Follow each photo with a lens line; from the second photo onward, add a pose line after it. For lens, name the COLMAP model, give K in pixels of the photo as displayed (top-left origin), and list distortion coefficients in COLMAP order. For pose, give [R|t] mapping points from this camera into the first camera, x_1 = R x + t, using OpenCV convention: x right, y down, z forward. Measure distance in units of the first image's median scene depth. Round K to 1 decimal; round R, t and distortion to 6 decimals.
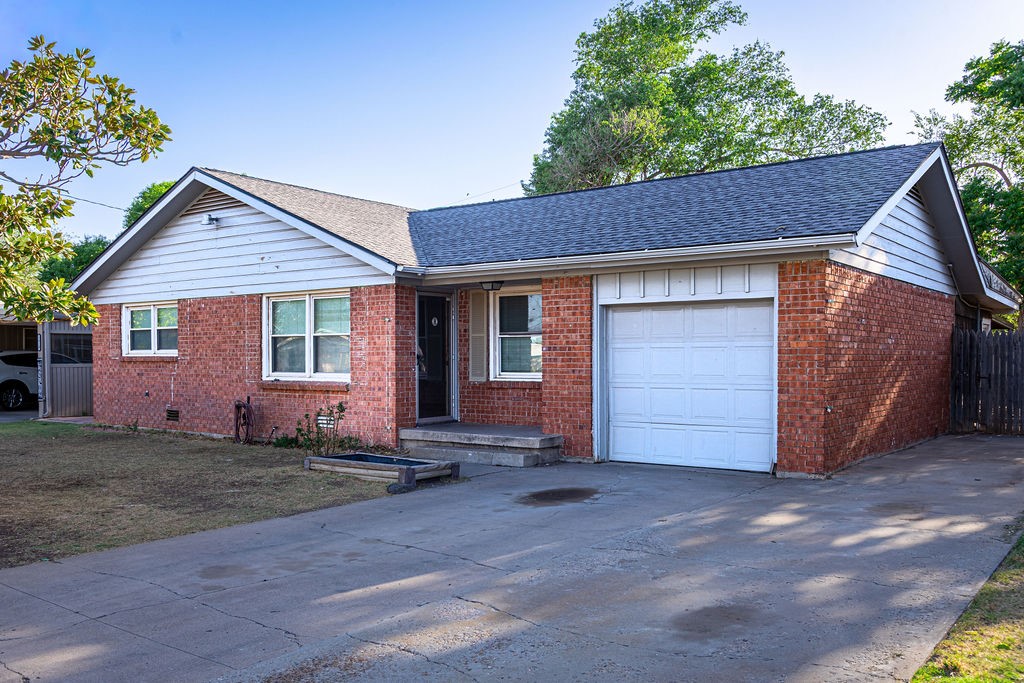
lens RADIAL K [[883.3, 0, 508.5], [0, 883.3, 368.5], [0, 0, 1]] dist [-0.006633, 0.001885]
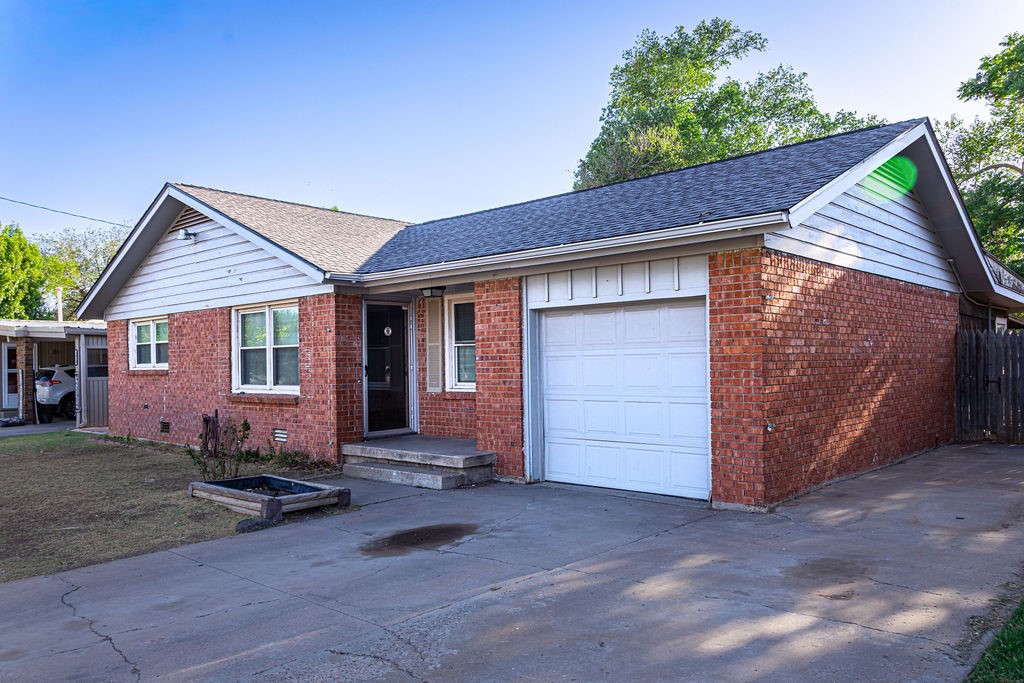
lens RADIAL K [[737.9, 0, 534.2], [0, 737.9, 356.8], [0, 0, 1]] dist [0.030048, -0.001529]
pose [[0.996075, -0.014623, -0.087299, 0.151203], [0.012904, 0.999712, -0.020232, -0.006830], [0.087570, 0.019026, 0.995977, 0.211927]]
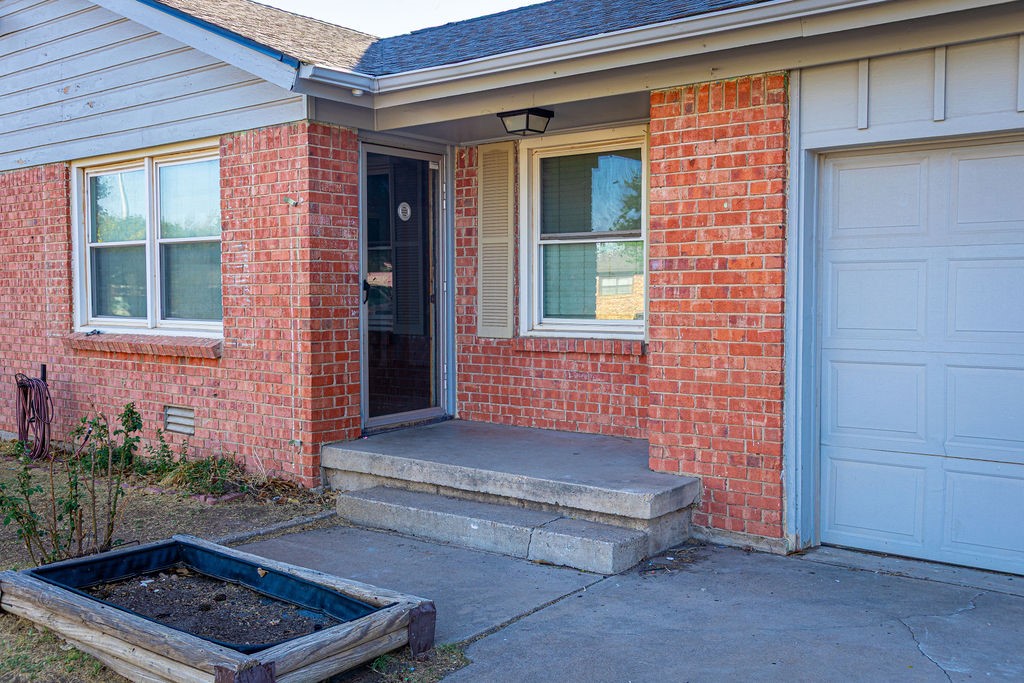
lens RADIAL K [[955.0, 0, 512.0], [0, 955.0, 341.5], [0, 0, 1]] dist [0.009546, -0.001015]
pose [[0.999754, 0.000658, -0.022158, -0.014594], [0.000253, 0.999157, 0.041056, -0.004574], [0.022166, -0.041052, 0.998911, 0.500561]]
